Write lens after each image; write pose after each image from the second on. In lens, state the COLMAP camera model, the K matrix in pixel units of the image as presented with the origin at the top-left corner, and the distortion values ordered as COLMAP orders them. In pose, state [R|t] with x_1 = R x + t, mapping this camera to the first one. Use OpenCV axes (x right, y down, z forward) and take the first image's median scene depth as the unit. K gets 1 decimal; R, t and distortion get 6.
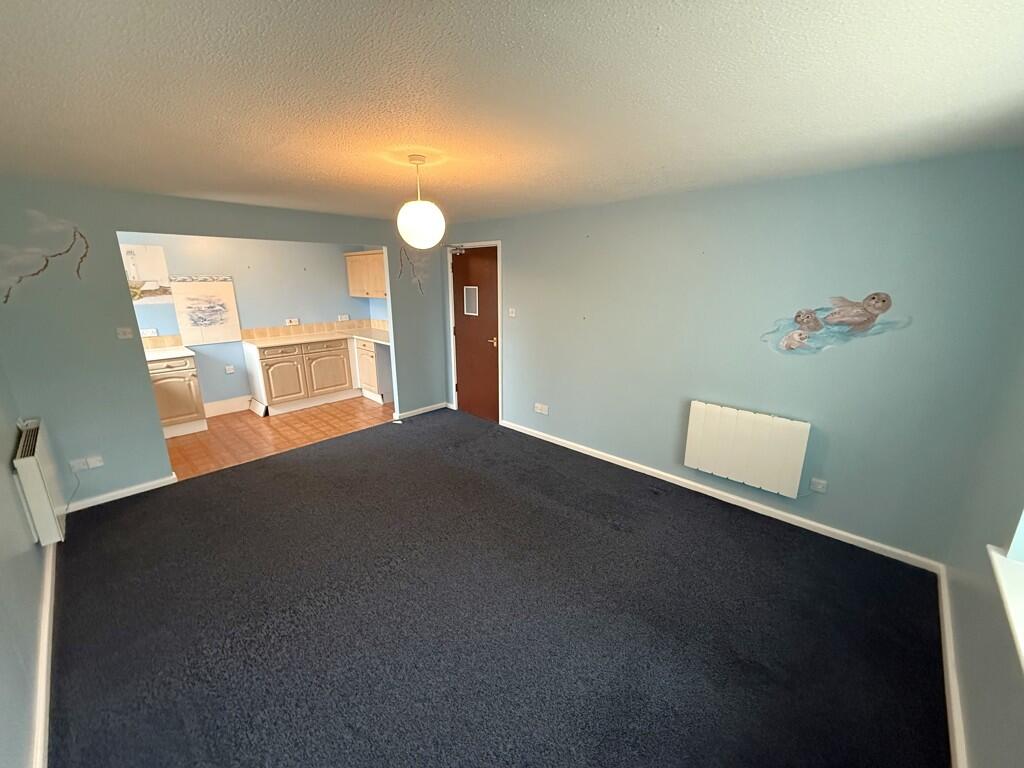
lens RADIAL K [[407.4, 0, 509.8], [0, 407.4, 382.0], [0, 0, 1]] dist [0.001023, -0.000091]
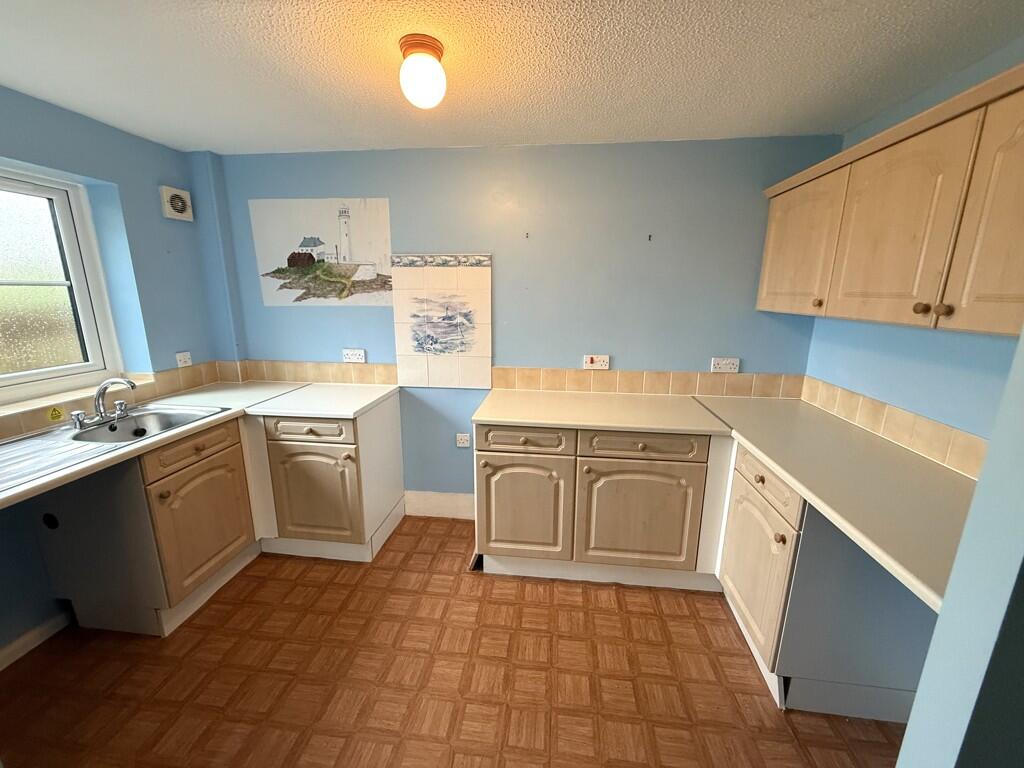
lens RADIAL K [[407.4, 0, 509.8], [0, 407.4, 382.0], [0, 0, 1]] dist [0.001023, -0.000091]
pose [[0.592531, 0.181250, -0.784892, -0.284075], [-0.210428, 0.975354, 0.066376, -0.157968], [0.777578, 0.125833, 0.616067, 0.771424]]
